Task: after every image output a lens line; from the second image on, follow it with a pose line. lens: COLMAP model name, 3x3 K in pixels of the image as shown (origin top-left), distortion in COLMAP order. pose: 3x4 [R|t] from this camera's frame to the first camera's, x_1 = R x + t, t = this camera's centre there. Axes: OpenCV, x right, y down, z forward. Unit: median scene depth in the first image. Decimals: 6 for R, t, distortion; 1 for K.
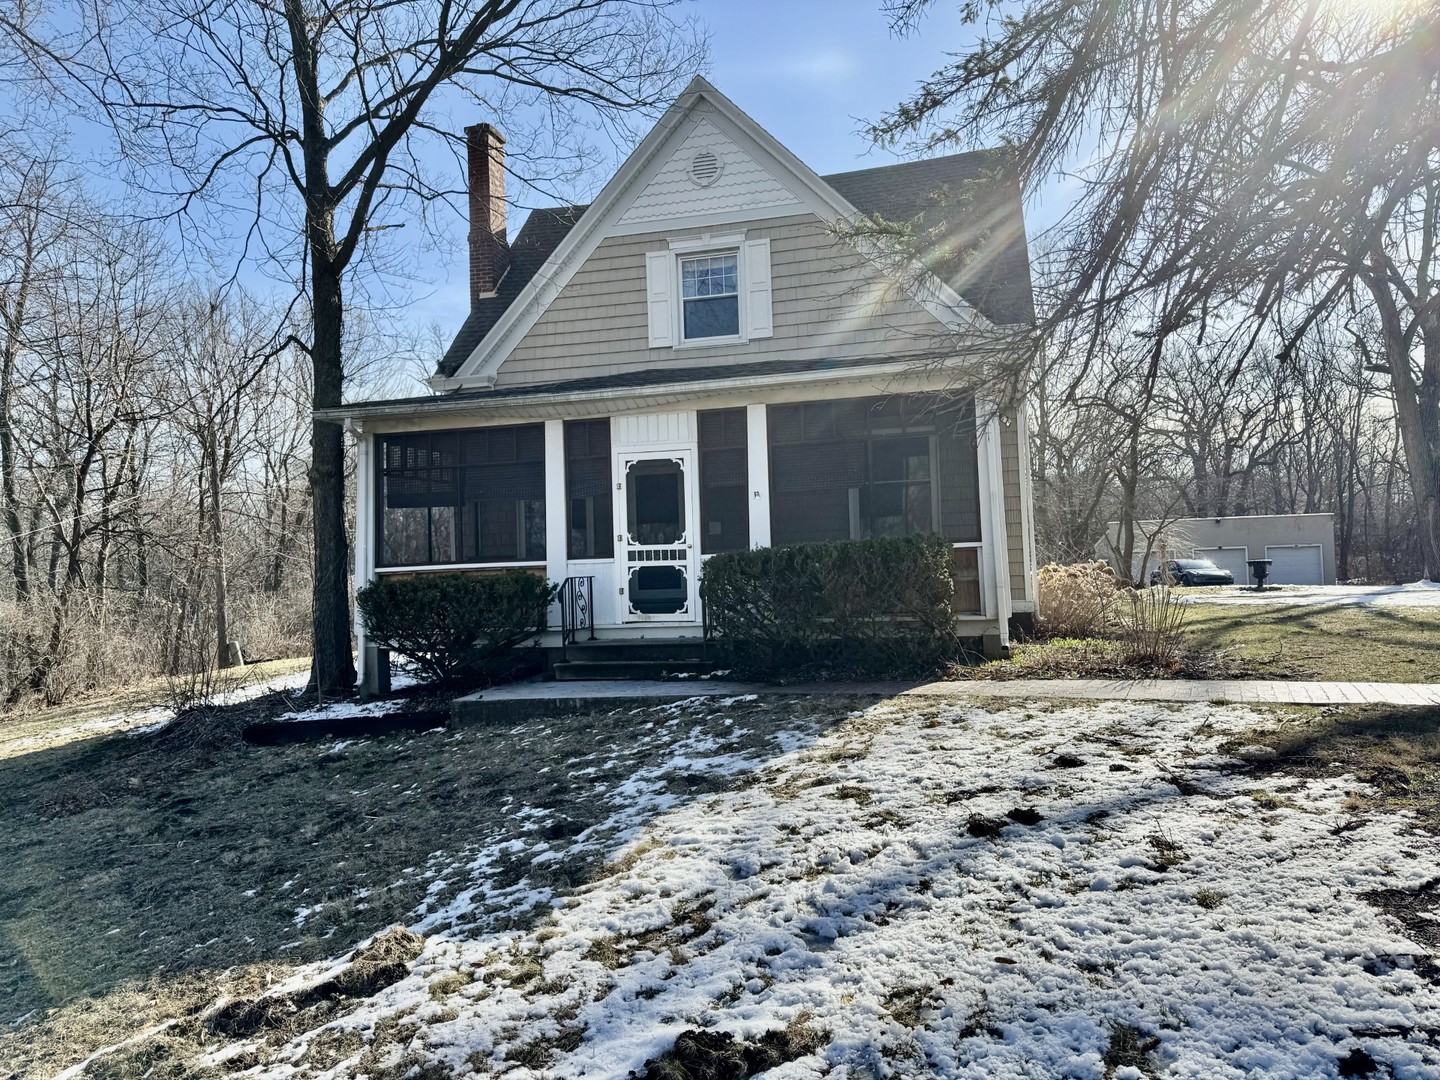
lens RADIAL K [[1014.5, 0, 719.7], [0, 1014.5, 539.1], [0, 0, 1]] dist [0.043478, 0.001086]
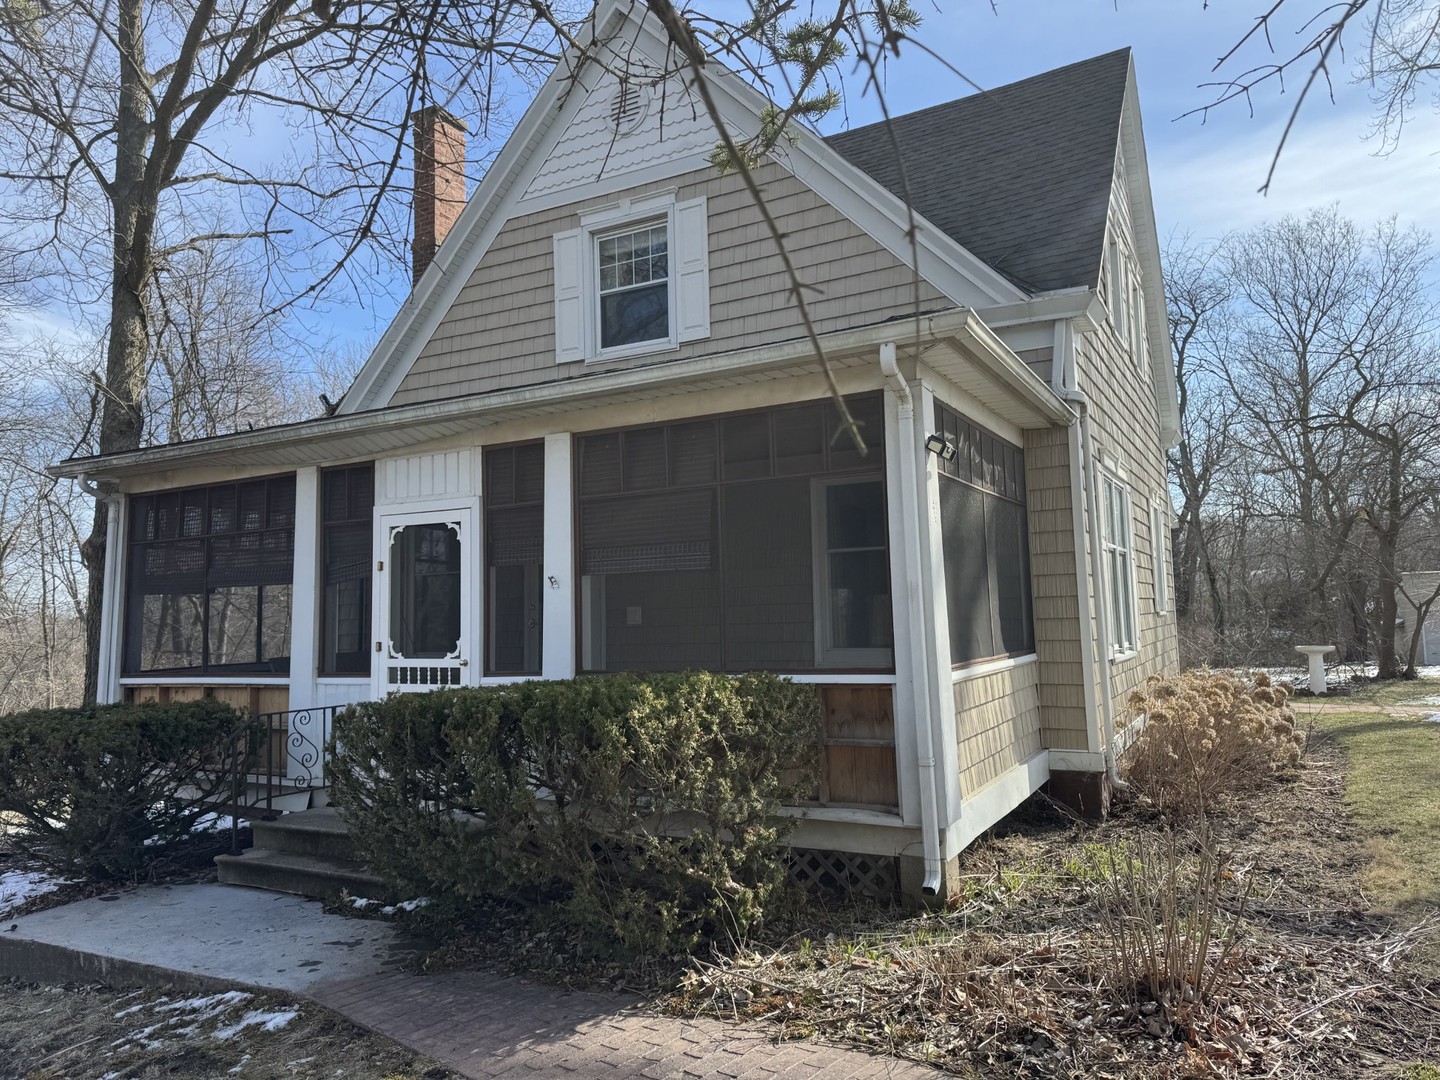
lens RADIAL K [[1014.5, 0, 720.6], [0, 1014.5, 533.4], [0, 0, 1]] dist [0.043478, 0.001086]
pose [[0.972215, -0.013542, -0.233699, 0.244859], [0.002193, 0.998808, -0.048754, -0.037665], [0.234080, 0.046886, 0.971086, 0.385940]]
